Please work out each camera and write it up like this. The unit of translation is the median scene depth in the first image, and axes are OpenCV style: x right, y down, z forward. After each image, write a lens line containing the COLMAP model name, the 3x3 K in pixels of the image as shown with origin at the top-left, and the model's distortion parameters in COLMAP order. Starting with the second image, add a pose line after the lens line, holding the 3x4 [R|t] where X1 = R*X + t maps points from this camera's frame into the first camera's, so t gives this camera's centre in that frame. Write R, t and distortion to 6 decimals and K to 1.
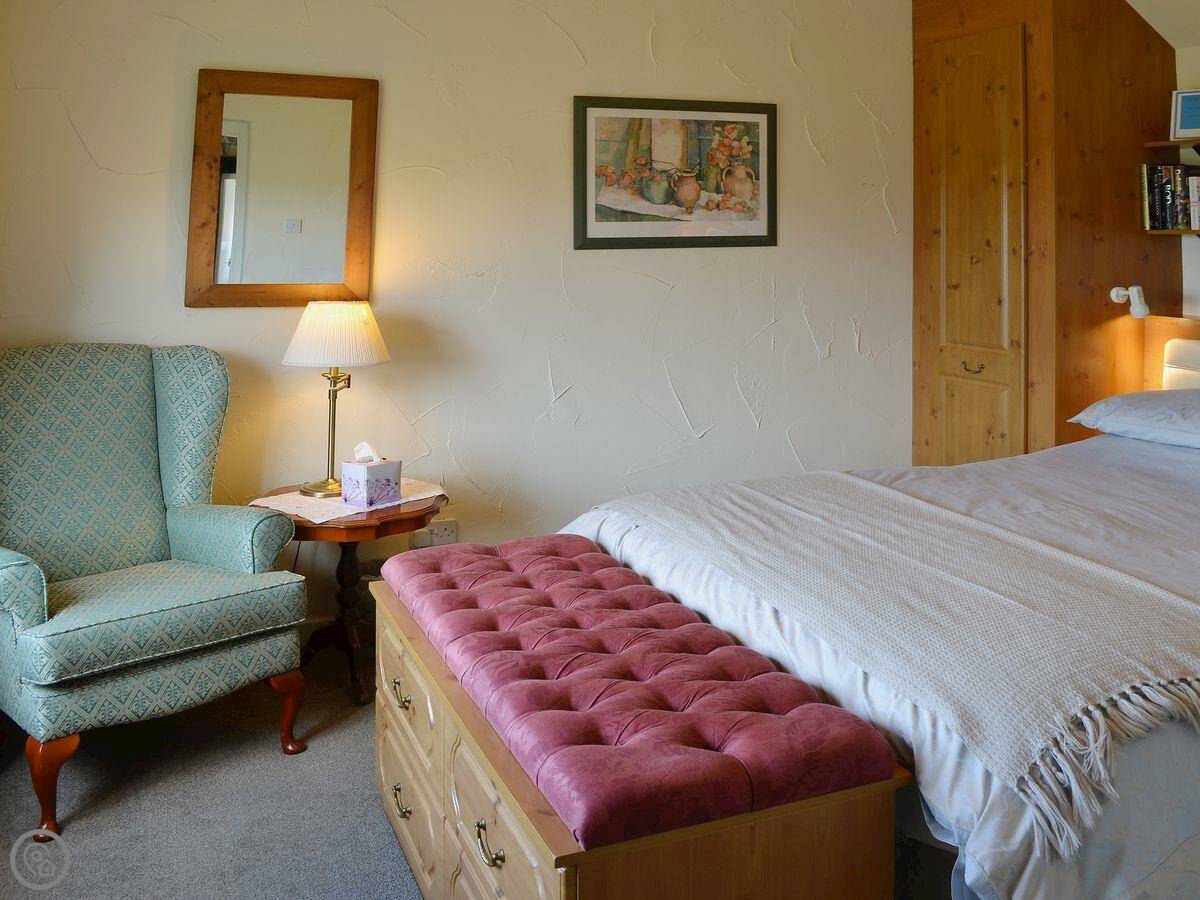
lens RADIAL K [[1472.7, 0, 600.4], [0, 1472.7, 384.5], [0, 0, 1]] dist [-0.115788, 0.043603]
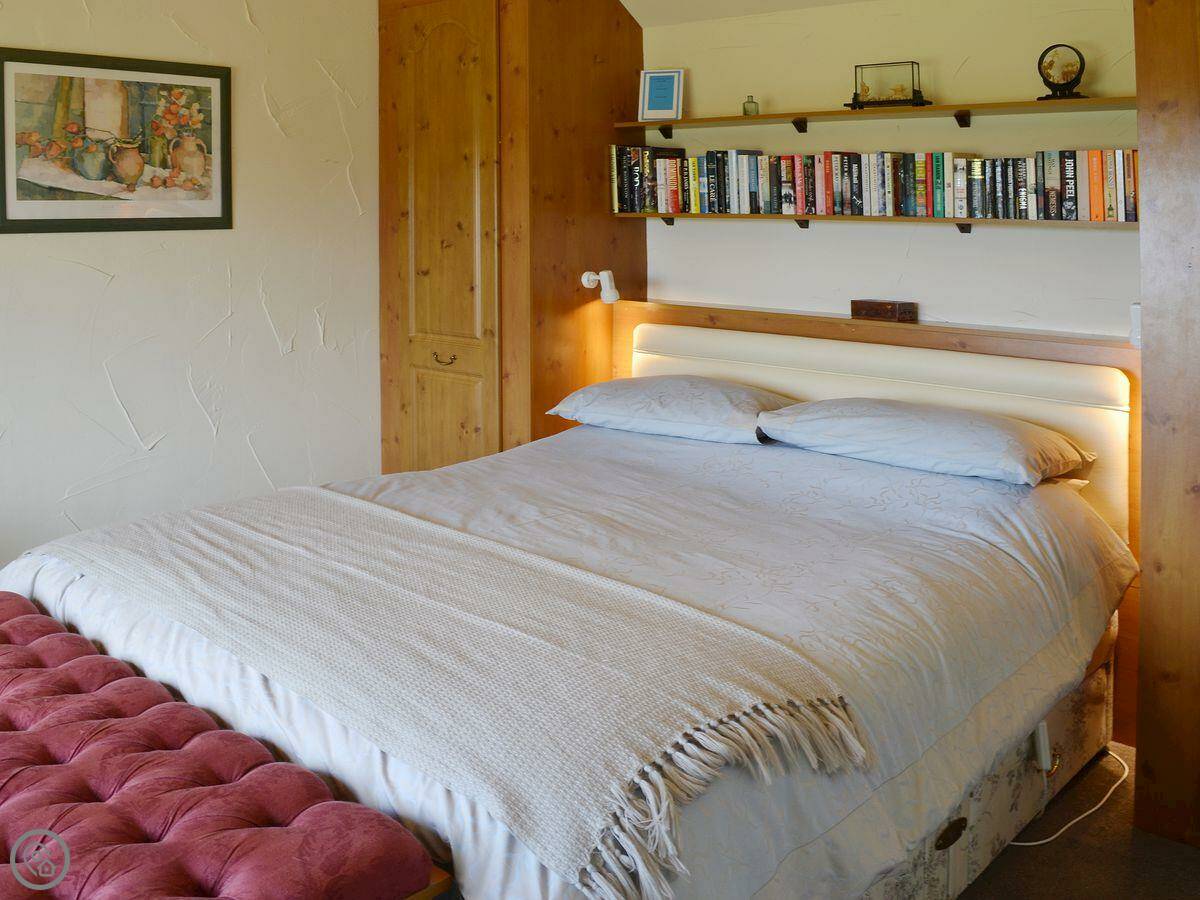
lens RADIAL K [[1472.7, 0, 600.4], [0, 1472.7, 384.5], [0, 0, 1]] dist [-0.115788, 0.043603]
pose [[0.929055, -0.029131, 0.368792, -0.001159], [0.024304, 0.999547, 0.017731, -0.013543], [-0.369142, -0.007510, 0.929343, 0.124645]]
